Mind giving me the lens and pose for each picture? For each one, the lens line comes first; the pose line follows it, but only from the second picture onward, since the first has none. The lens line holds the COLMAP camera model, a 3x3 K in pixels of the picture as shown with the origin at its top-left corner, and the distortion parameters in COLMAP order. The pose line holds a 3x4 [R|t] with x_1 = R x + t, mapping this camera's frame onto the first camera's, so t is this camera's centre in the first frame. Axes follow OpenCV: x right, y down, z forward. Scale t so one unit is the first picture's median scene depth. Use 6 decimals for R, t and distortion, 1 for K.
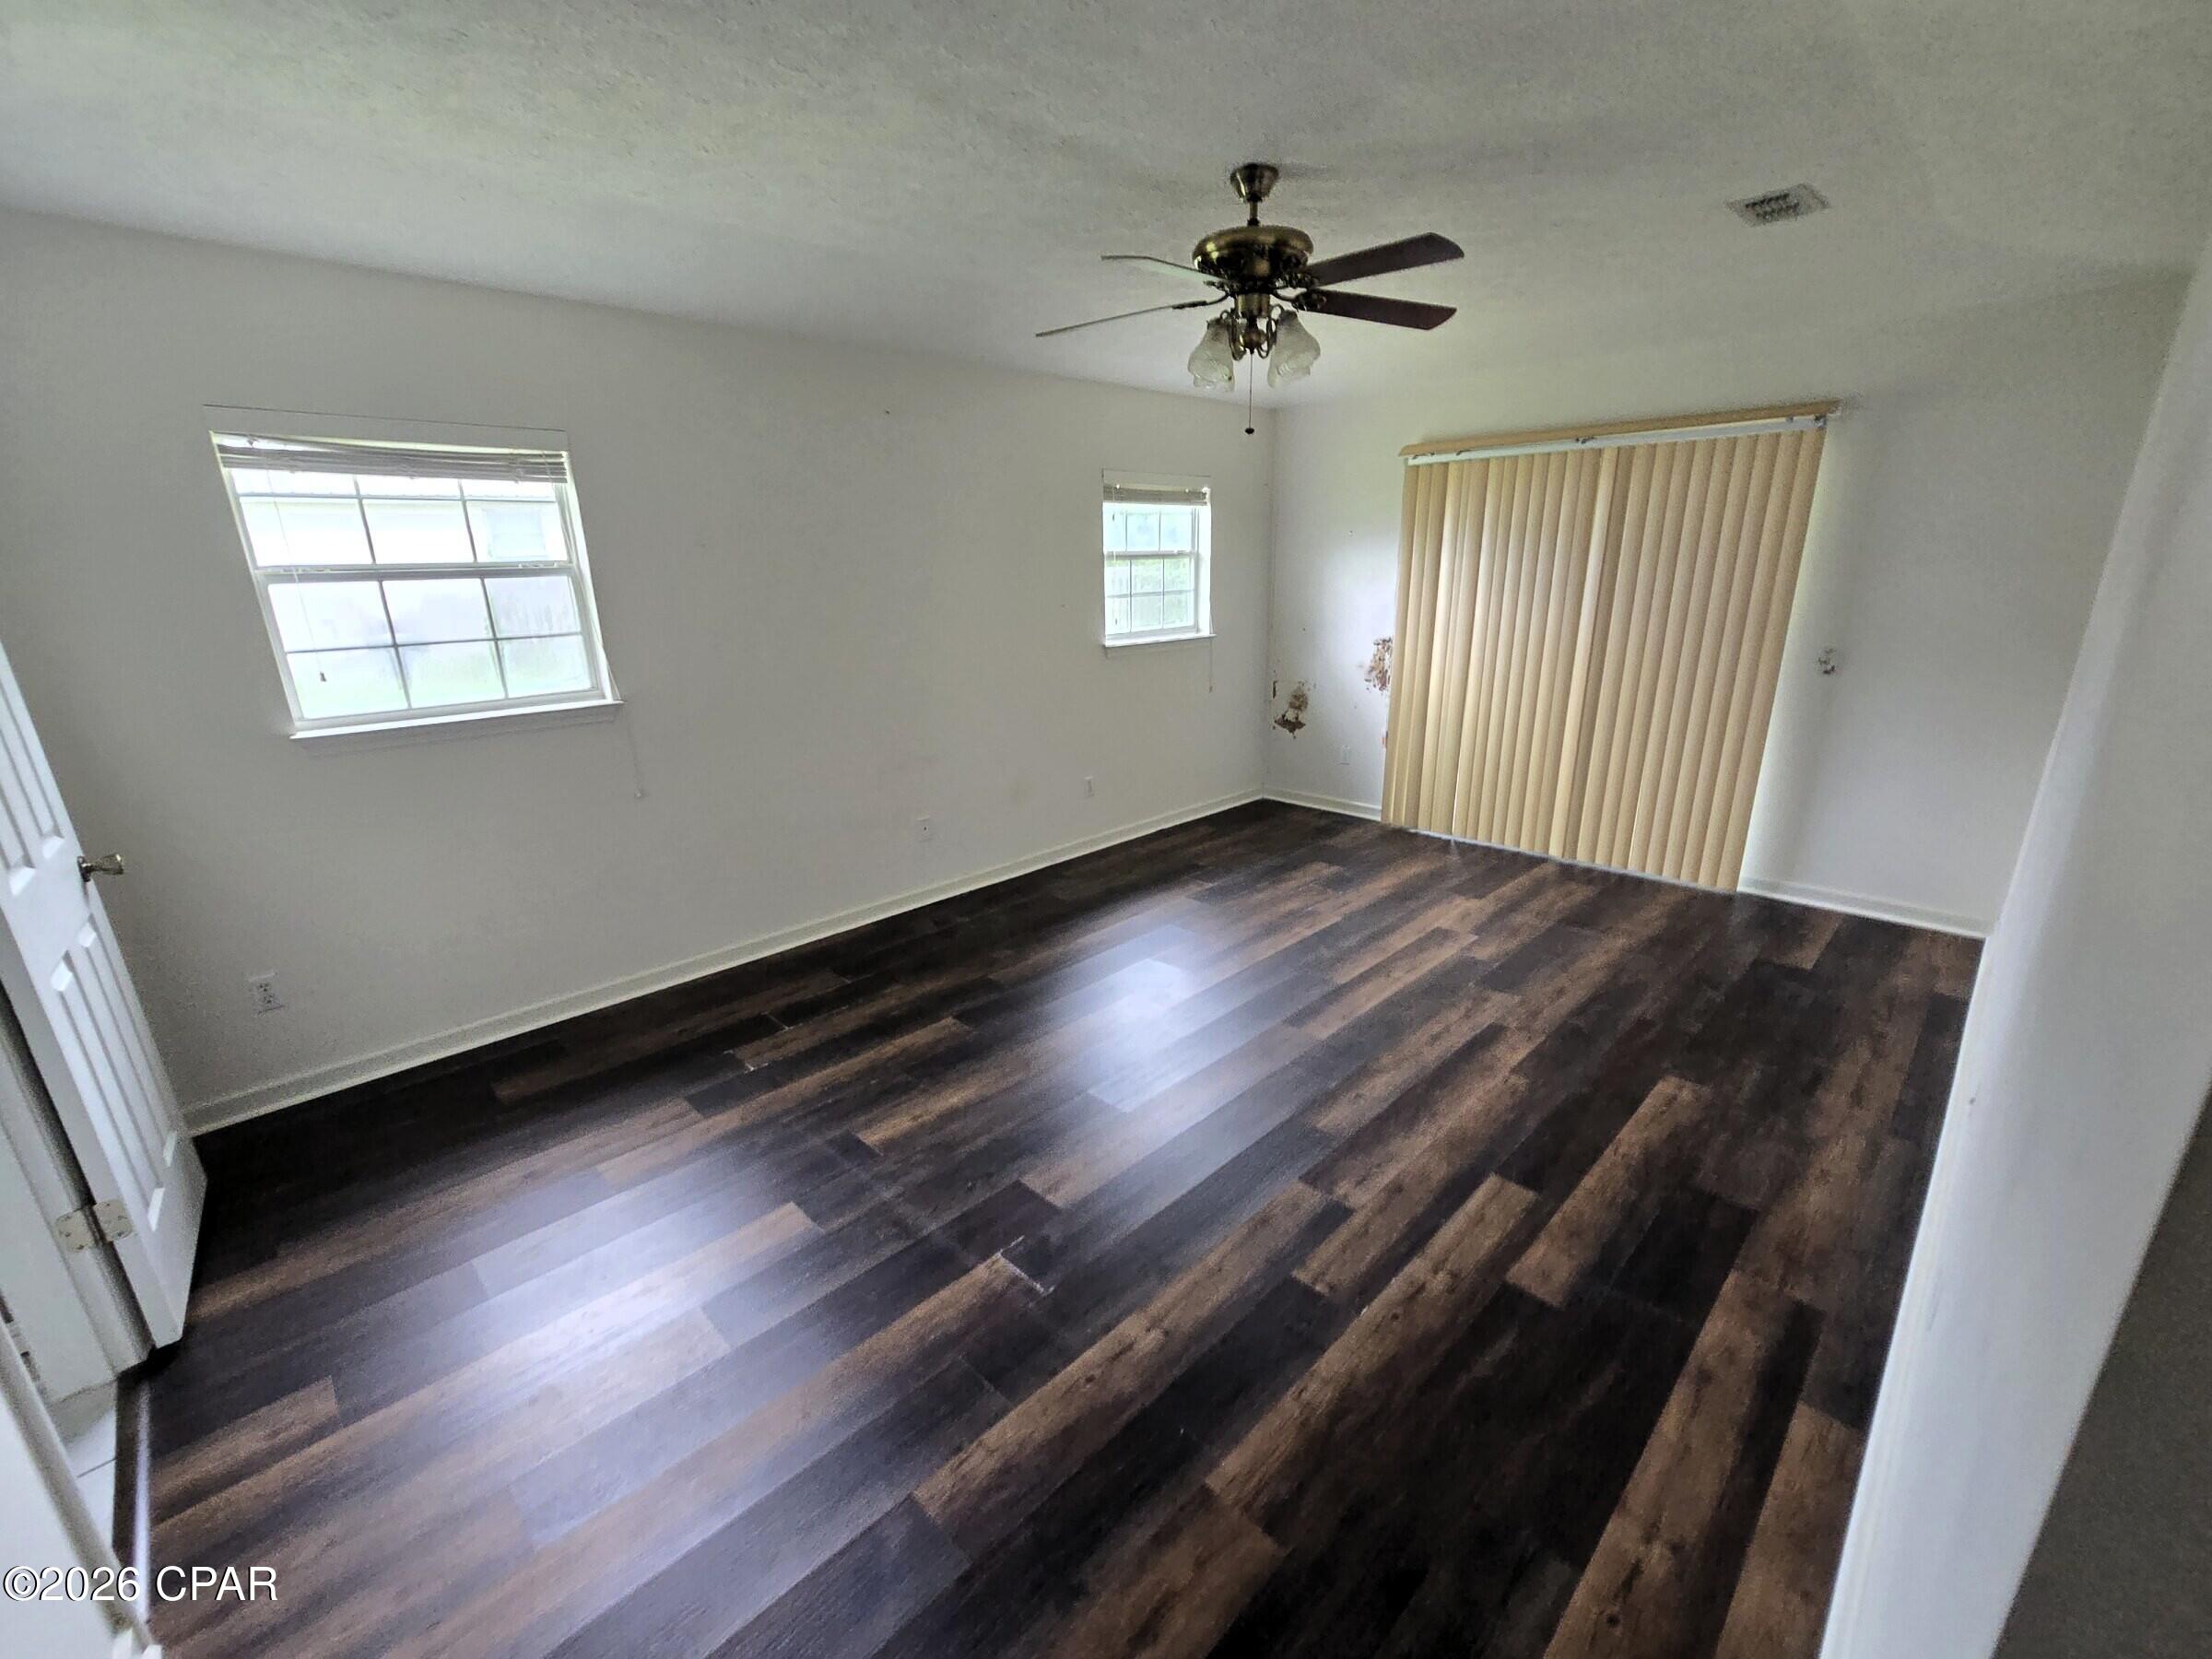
lens RADIAL K [[913.7, 0, 1103.2], [0, 913.7, 841.6], [0, 0, 1]] dist [-0.000523, -0.000023]
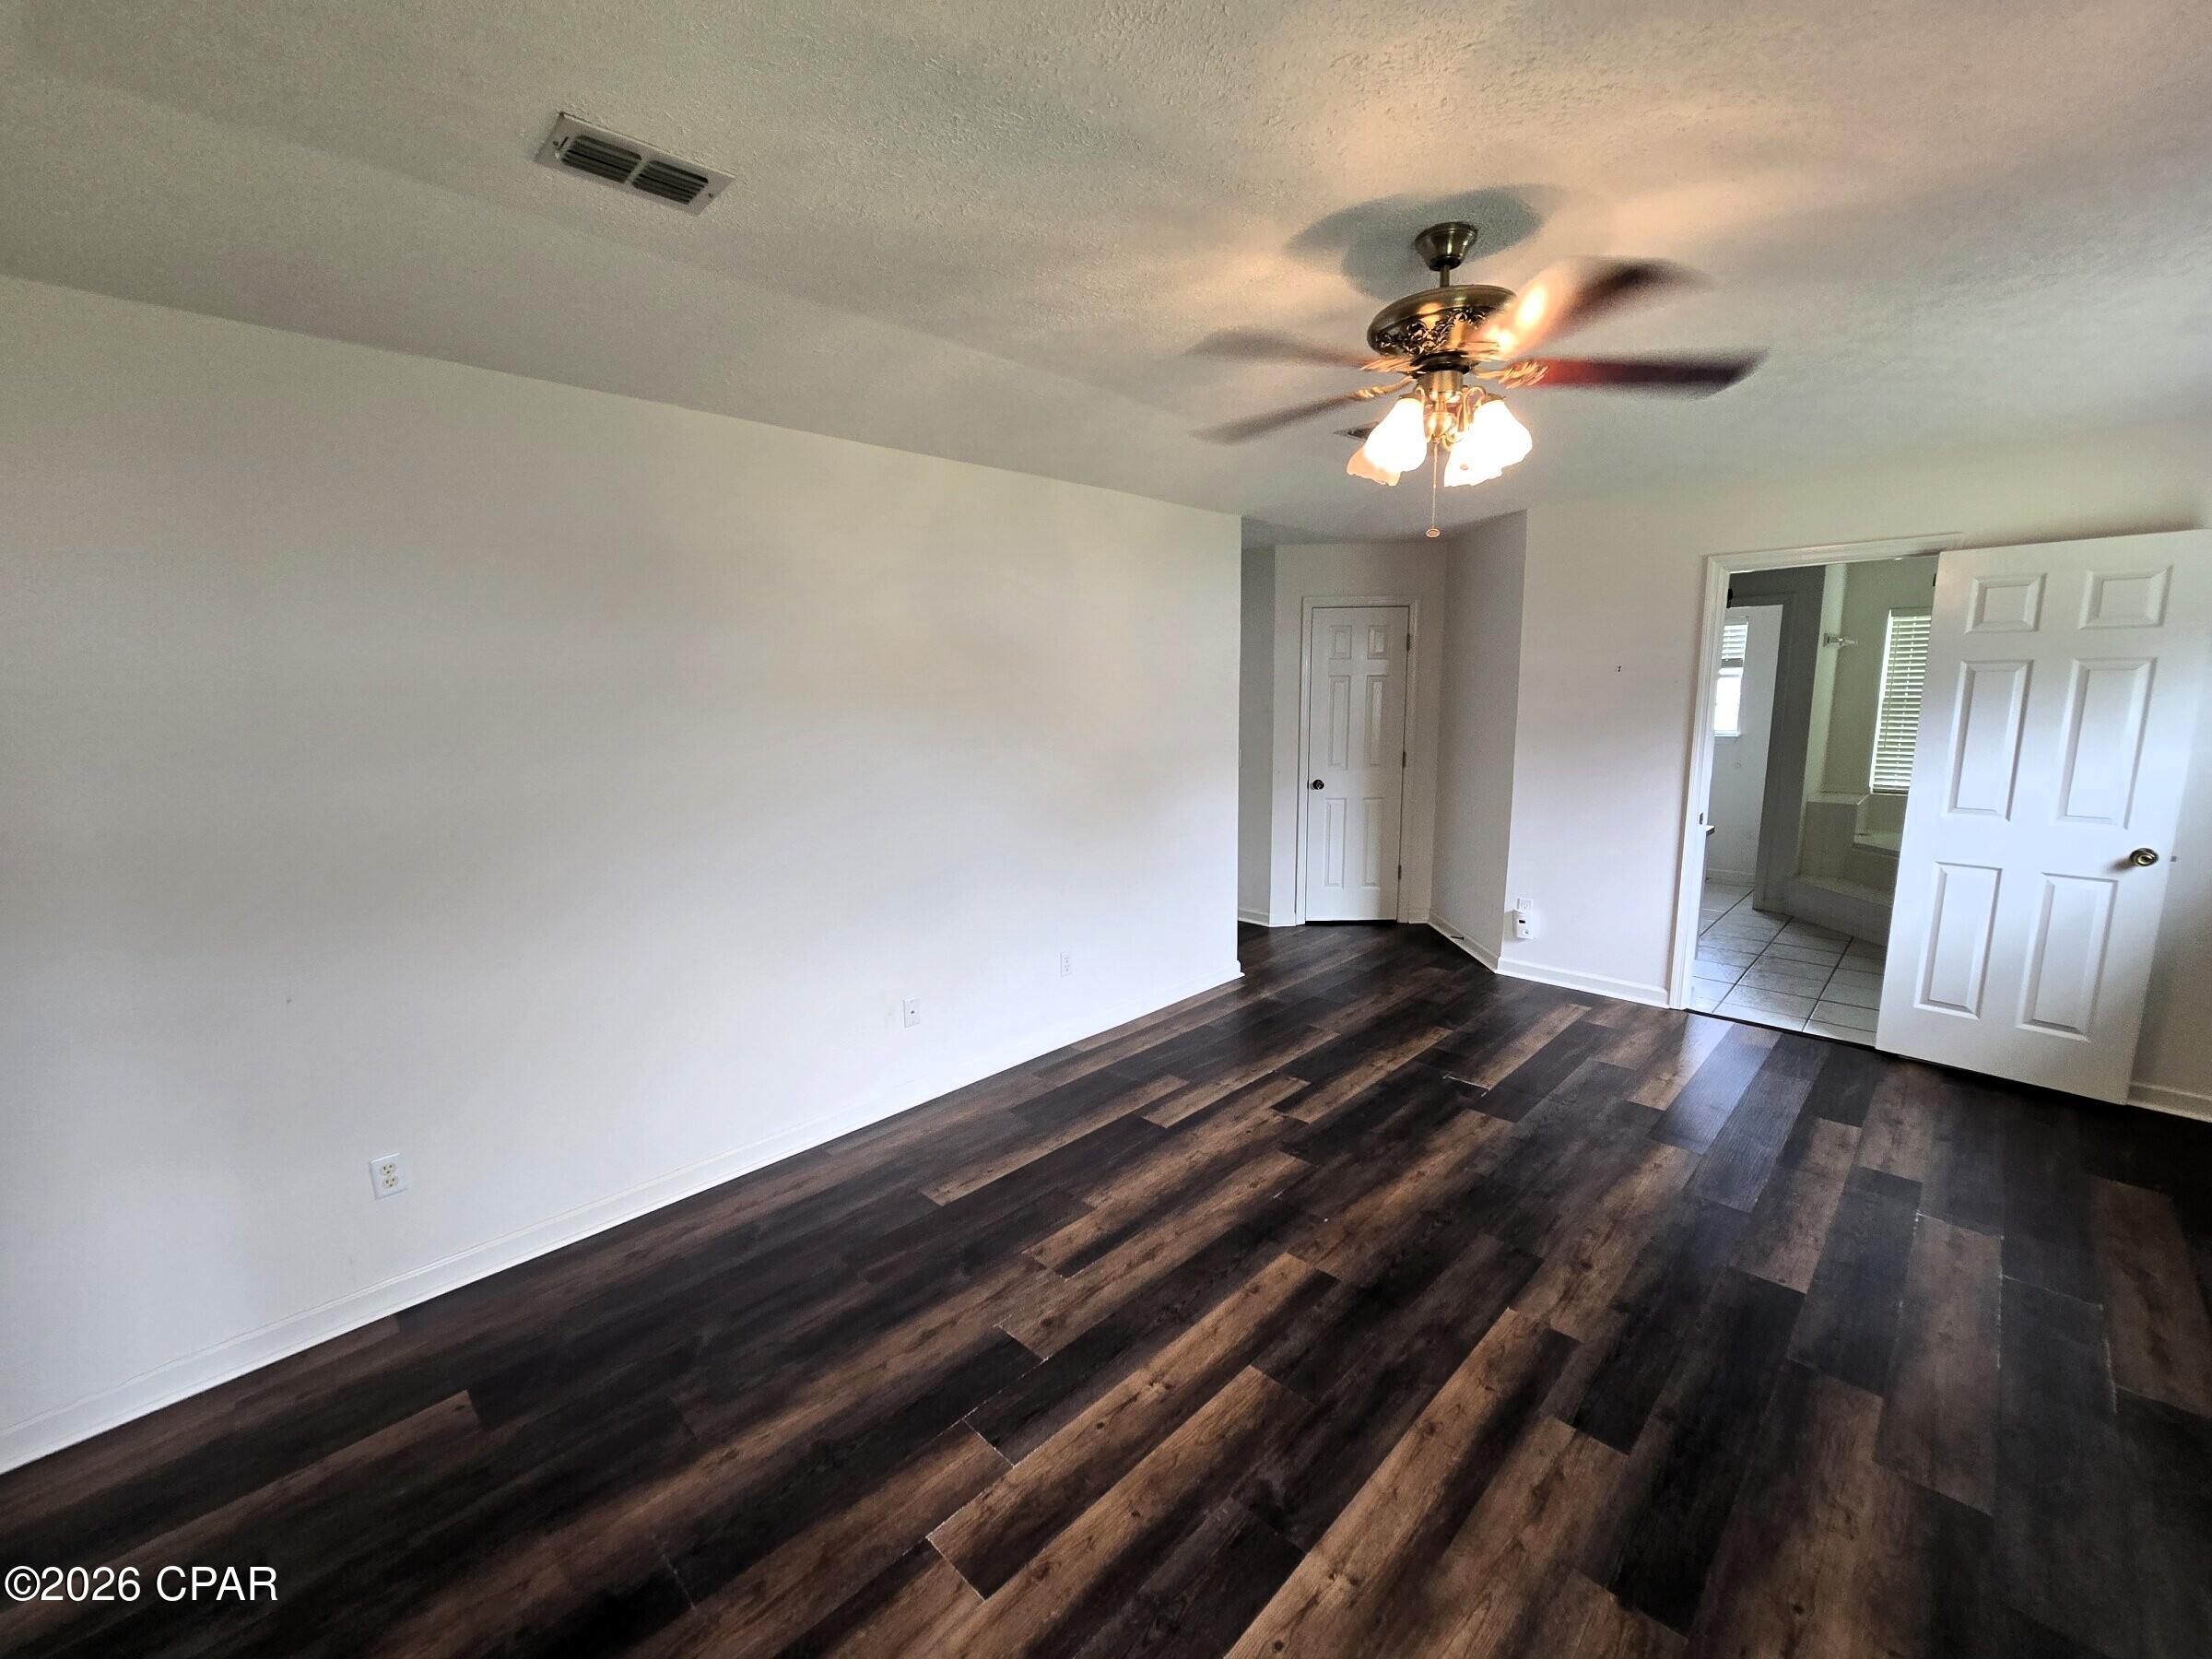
lens RADIAL K [[899.6, 0, 1106.0], [0, 899.6, 829.5], [0, 0, 1]] dist [-0.002801, -0.000648]
pose [[-0.999329, 0.036411, -0.004025, 0.494235], [0.030784, 0.894255, 0.446497, -0.622188], [0.019856, 0.446073, -0.894776, 1.957545]]
